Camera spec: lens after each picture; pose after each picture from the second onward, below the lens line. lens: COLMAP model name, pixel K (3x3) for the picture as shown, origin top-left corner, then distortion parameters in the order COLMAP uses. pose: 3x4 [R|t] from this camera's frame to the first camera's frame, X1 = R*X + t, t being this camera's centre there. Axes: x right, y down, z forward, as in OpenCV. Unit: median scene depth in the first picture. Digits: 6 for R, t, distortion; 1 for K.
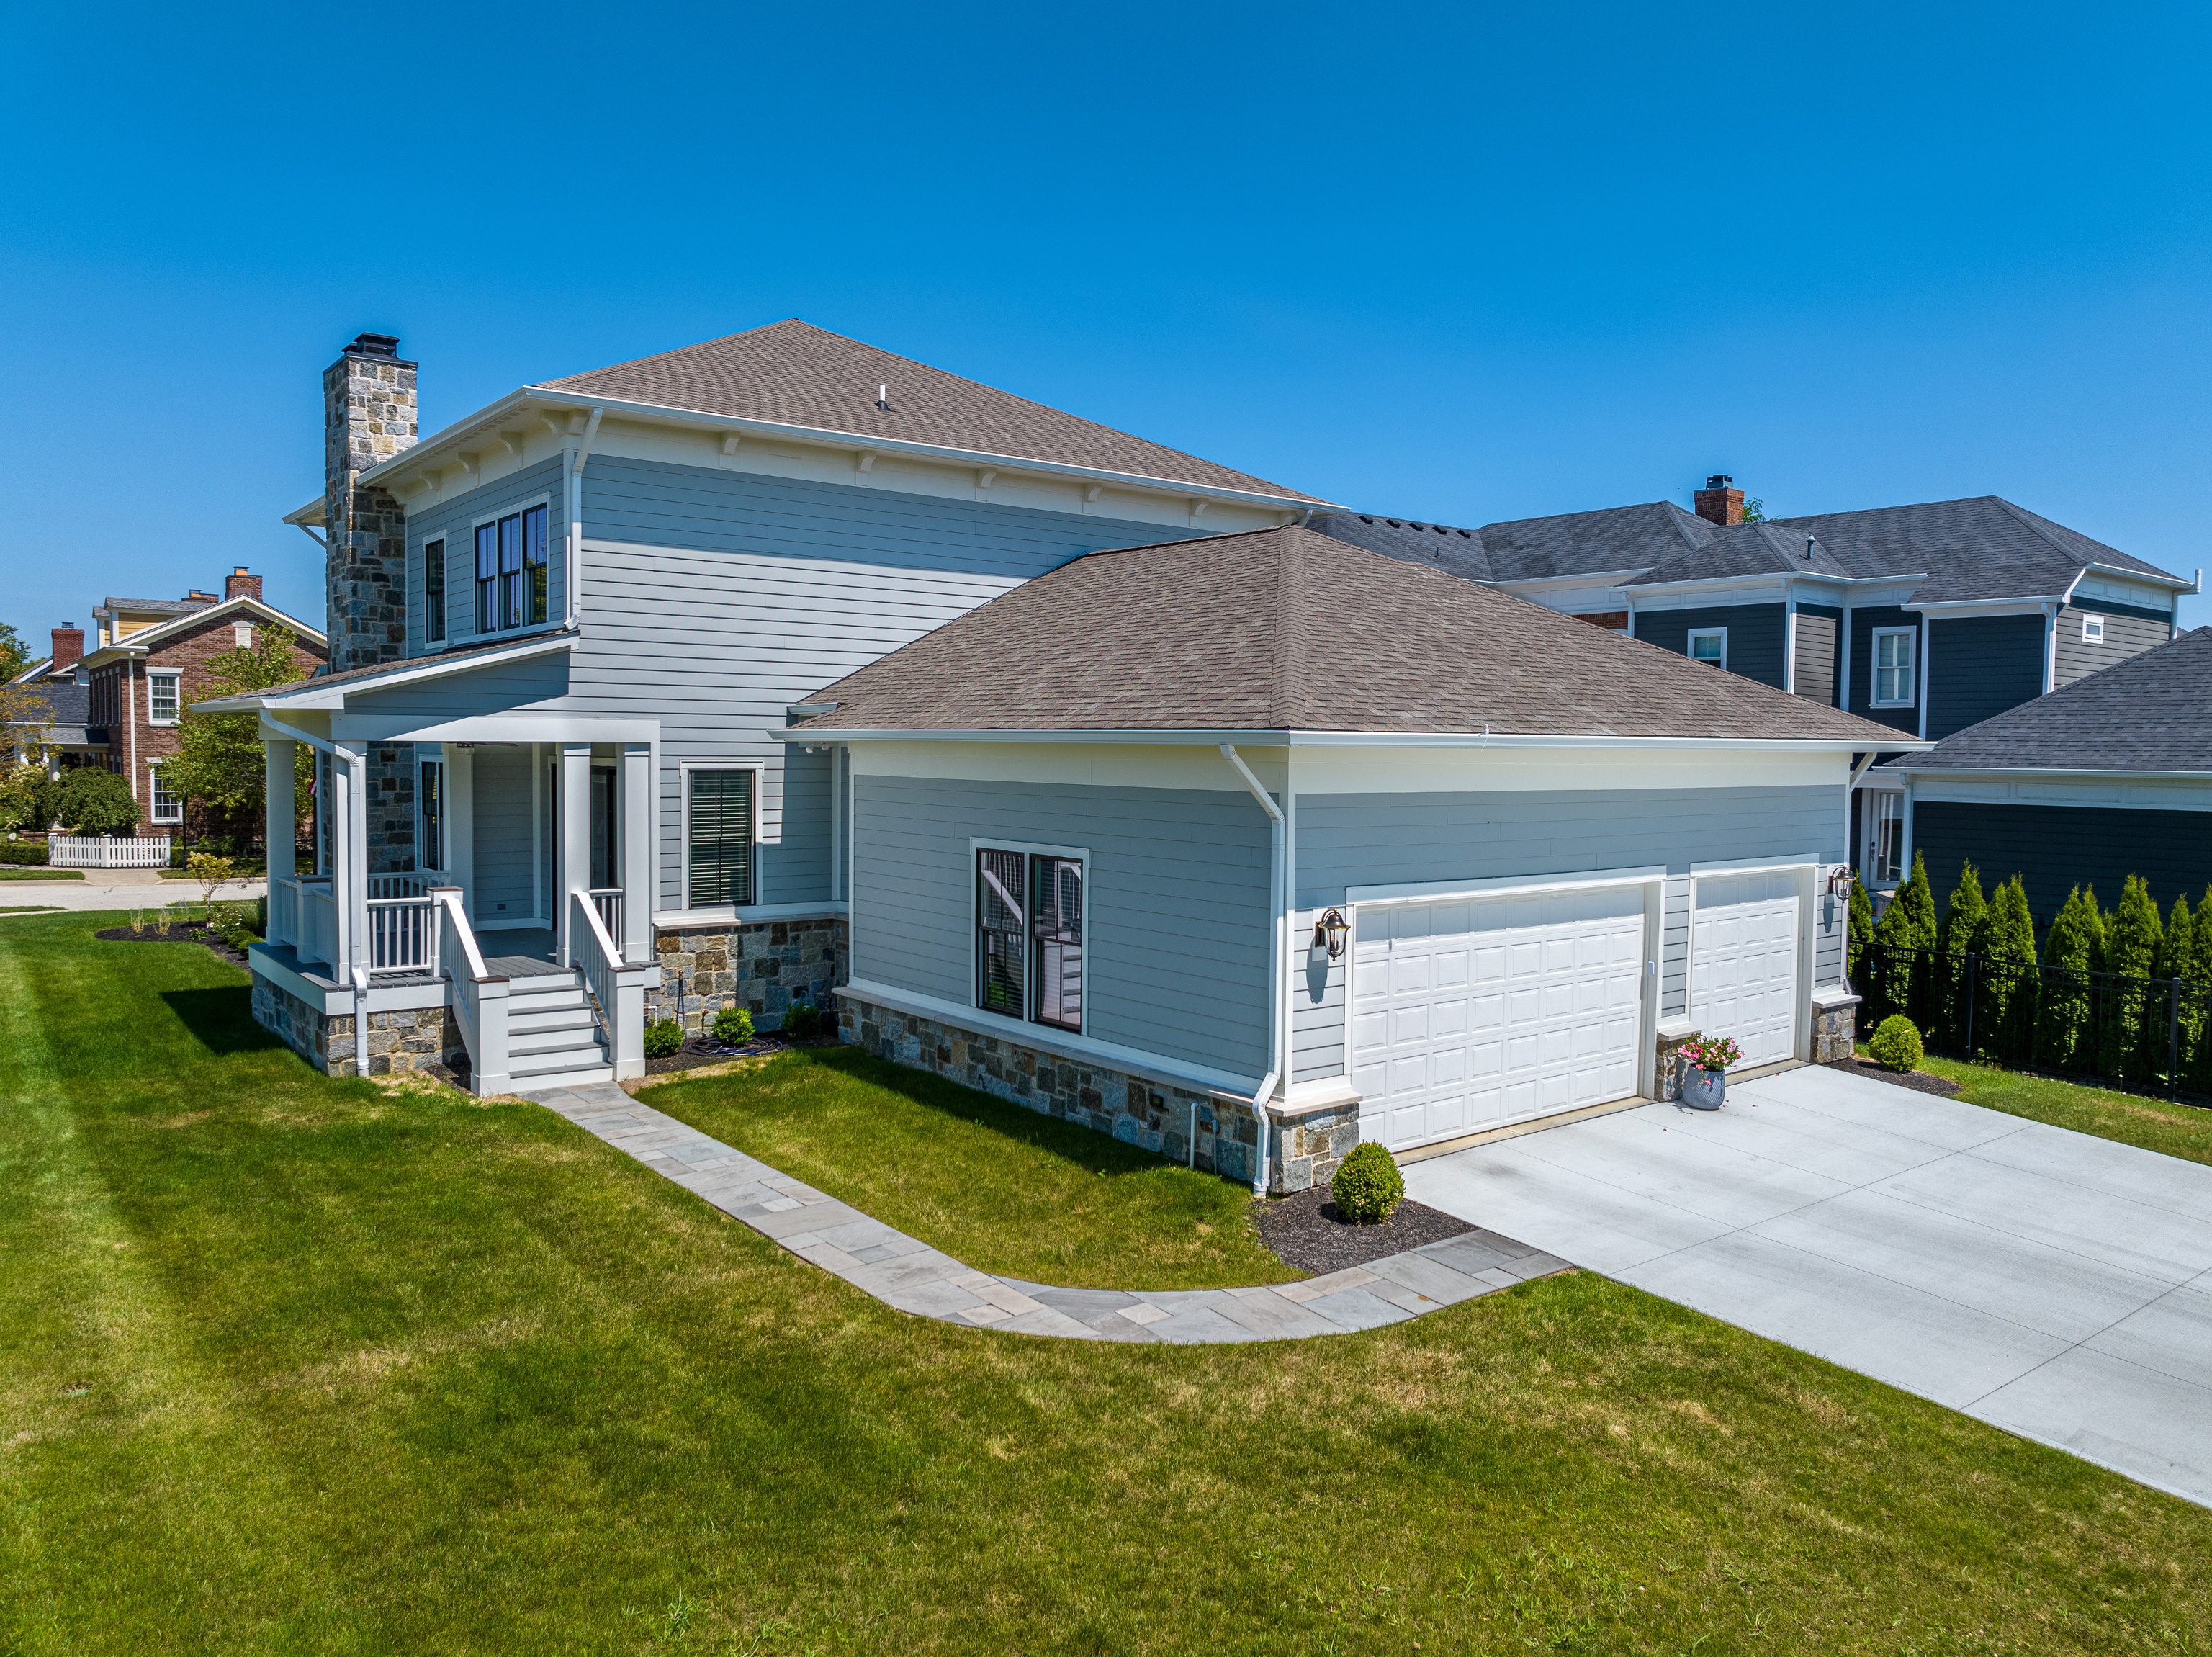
lens RADIAL K [[1550.8, 0, 1116.1], [0, 1550.8, 812.3], [0, 0, 1]] dist [-0.007650, 0.001671]
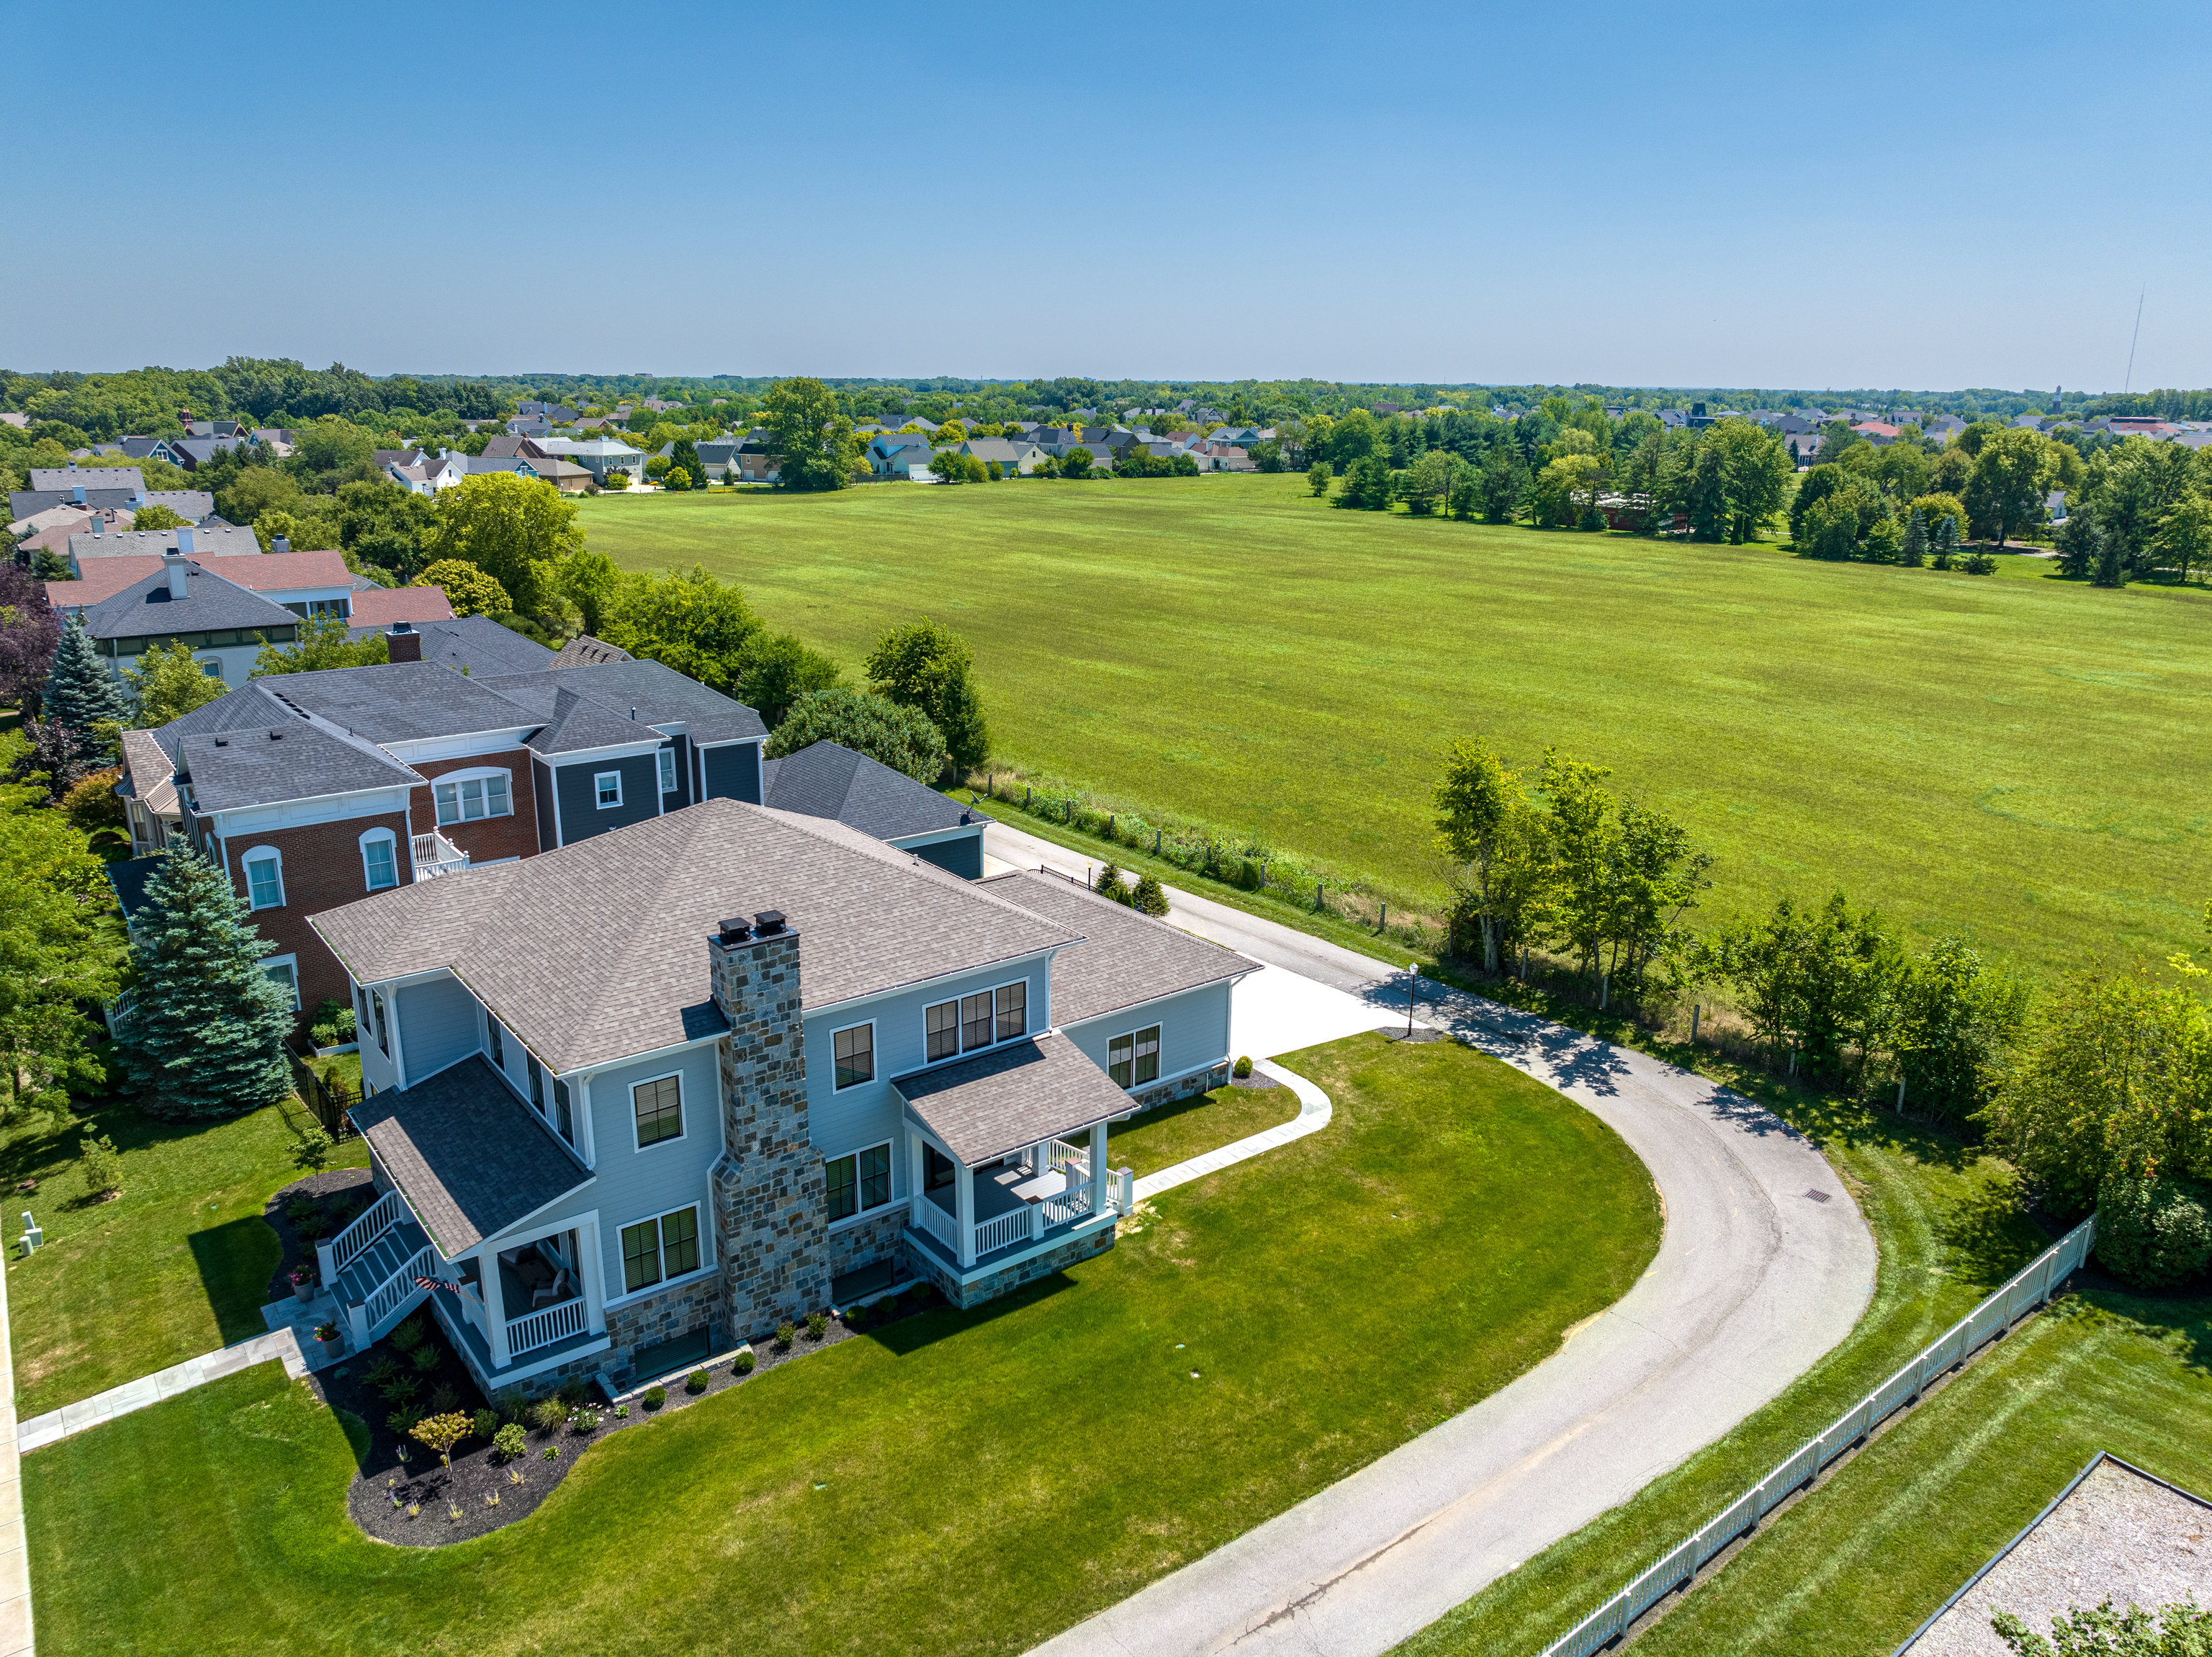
lens RADIAL K [[1558.6, 0, 1106.0], [0, 1558.6, 828.5], [0, 0, 1]] dist [-0.017797, 0.003951]
pose [[0.009360, -0.290486, 0.956833, -2.675198], [0.034670, 0.956394, 0.290014, -1.158048], [-0.999355, 0.030459, 0.019023, 0.988993]]
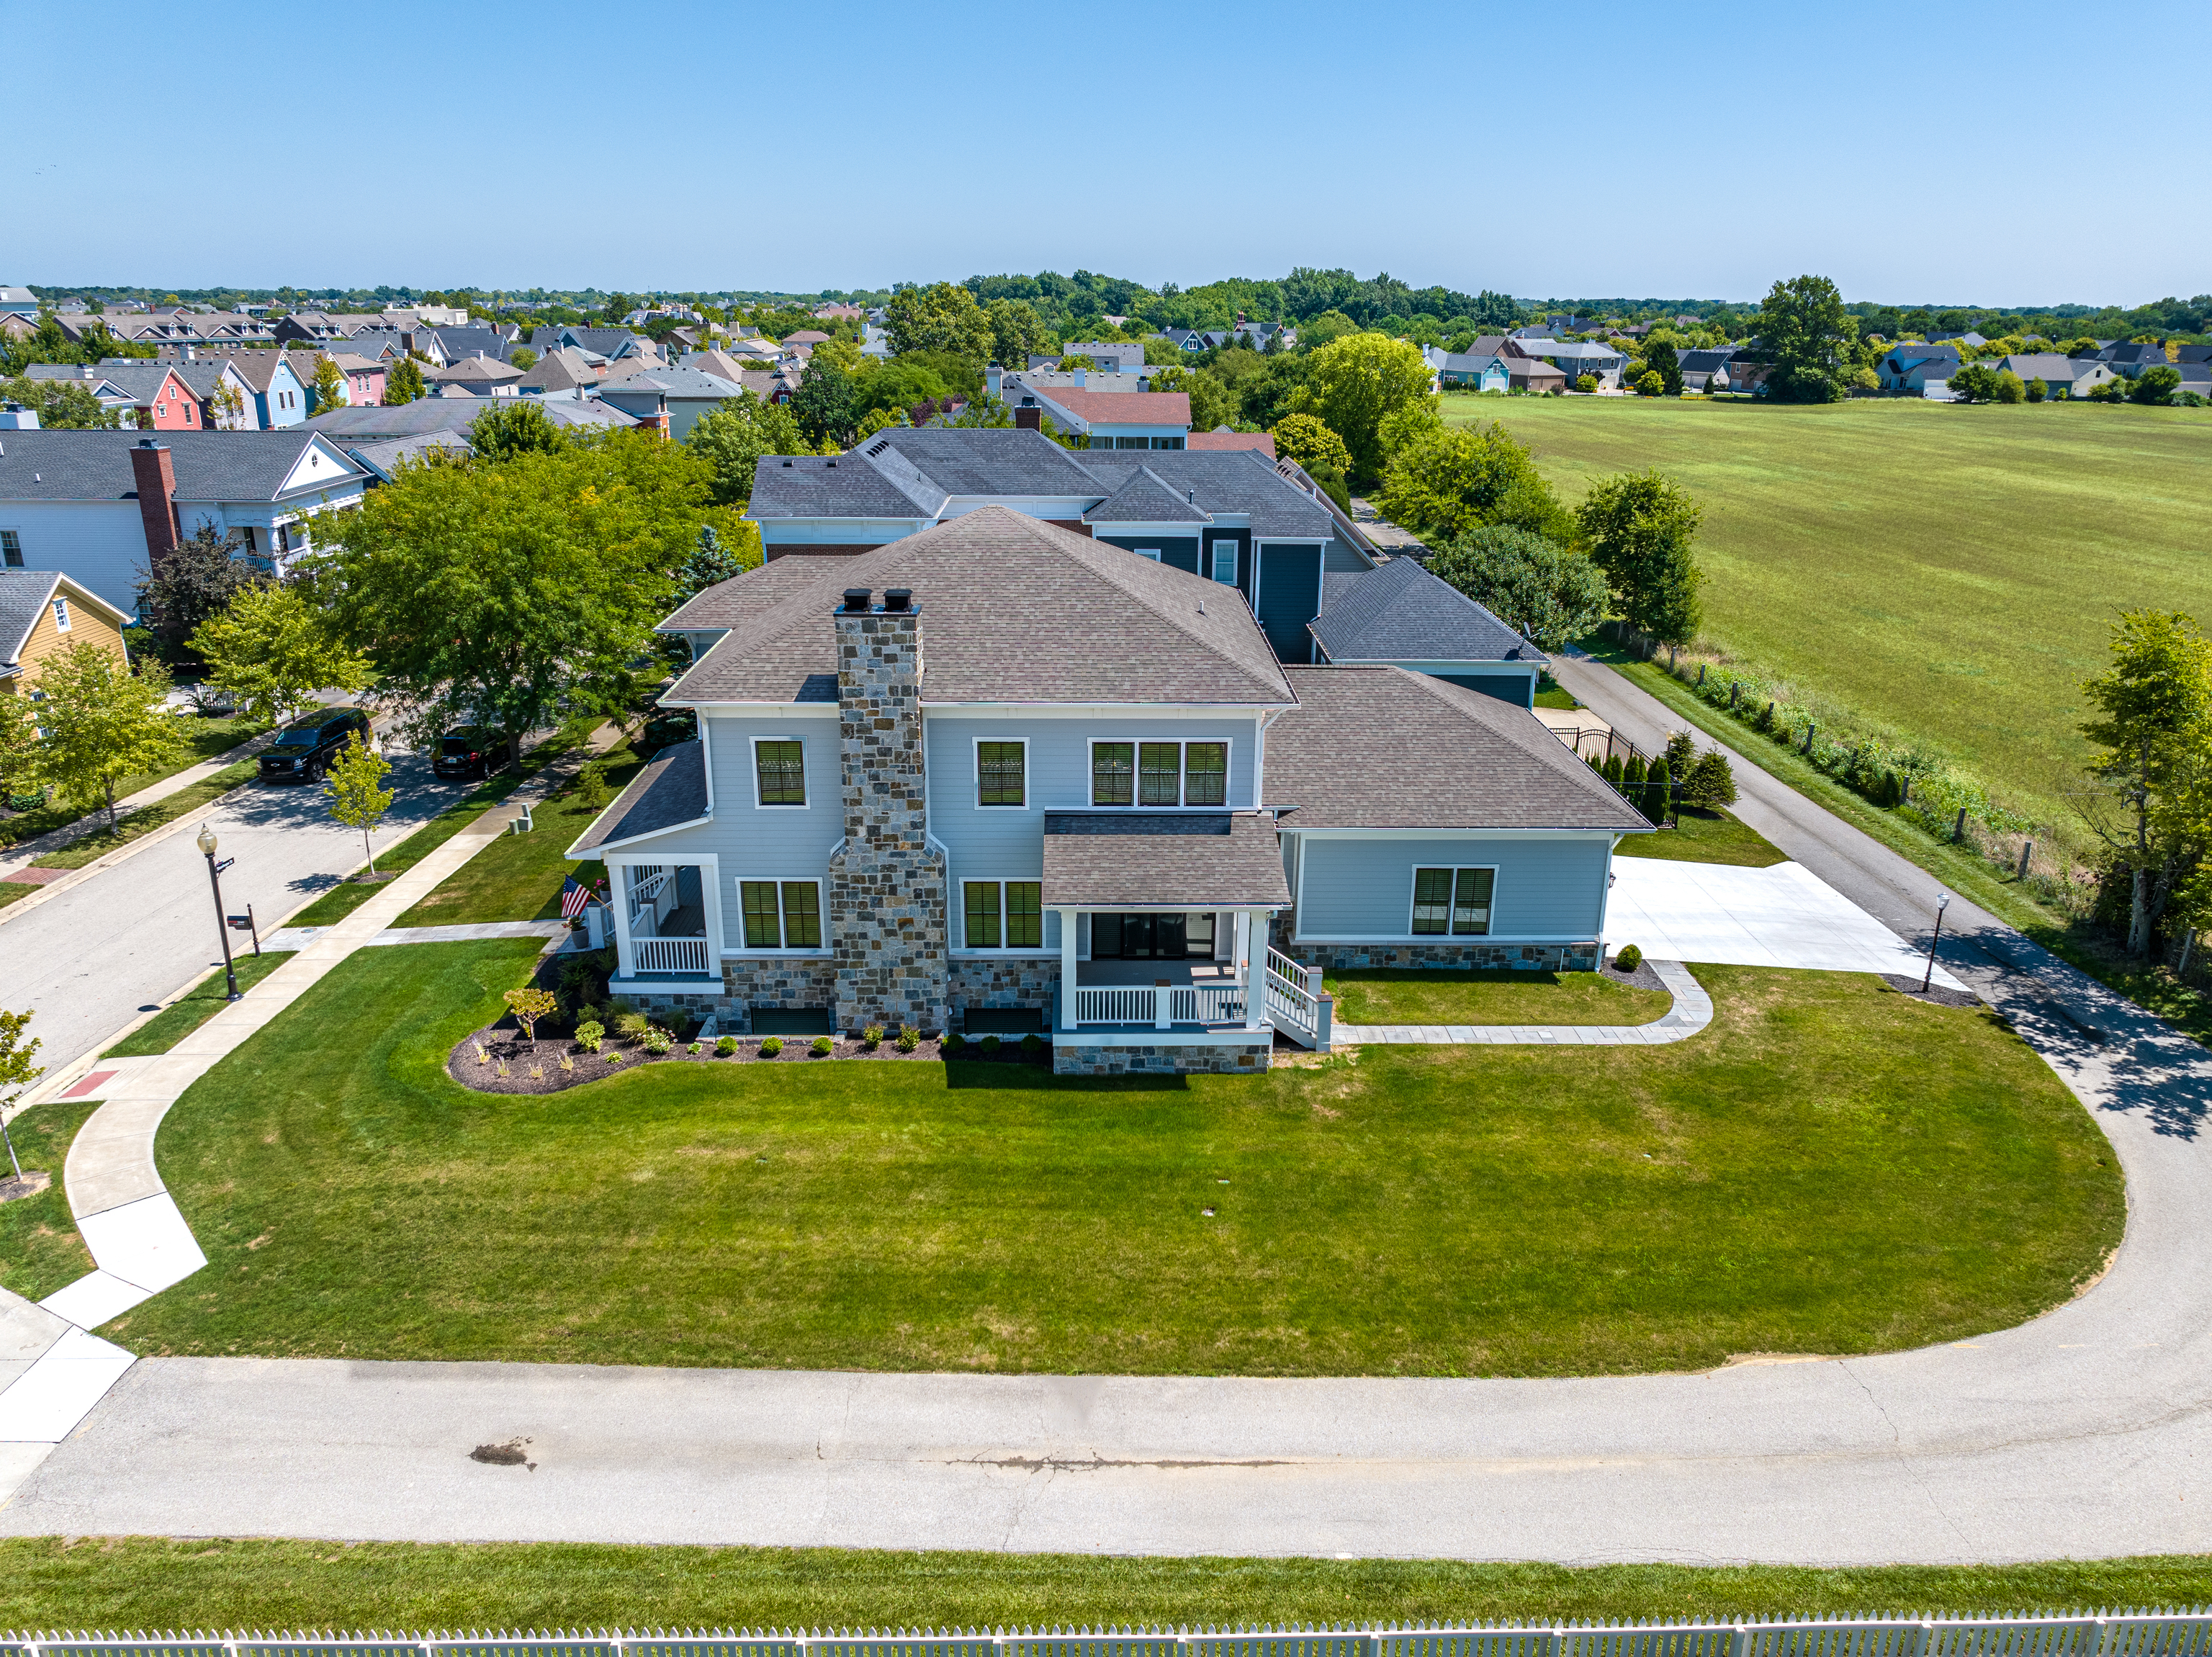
lens RADIAL K [[1550.8, 0, 1116.1], [0, 1550.8, 812.3], [0, 0, 1]] dist [-0.007650, 0.001671]
pose [[0.603408, -0.257425, 0.754739, -2.109235], [0.031301, 0.953378, 0.300151, -0.772132], [-0.796818, -0.157489, 0.583334, 0.057476]]
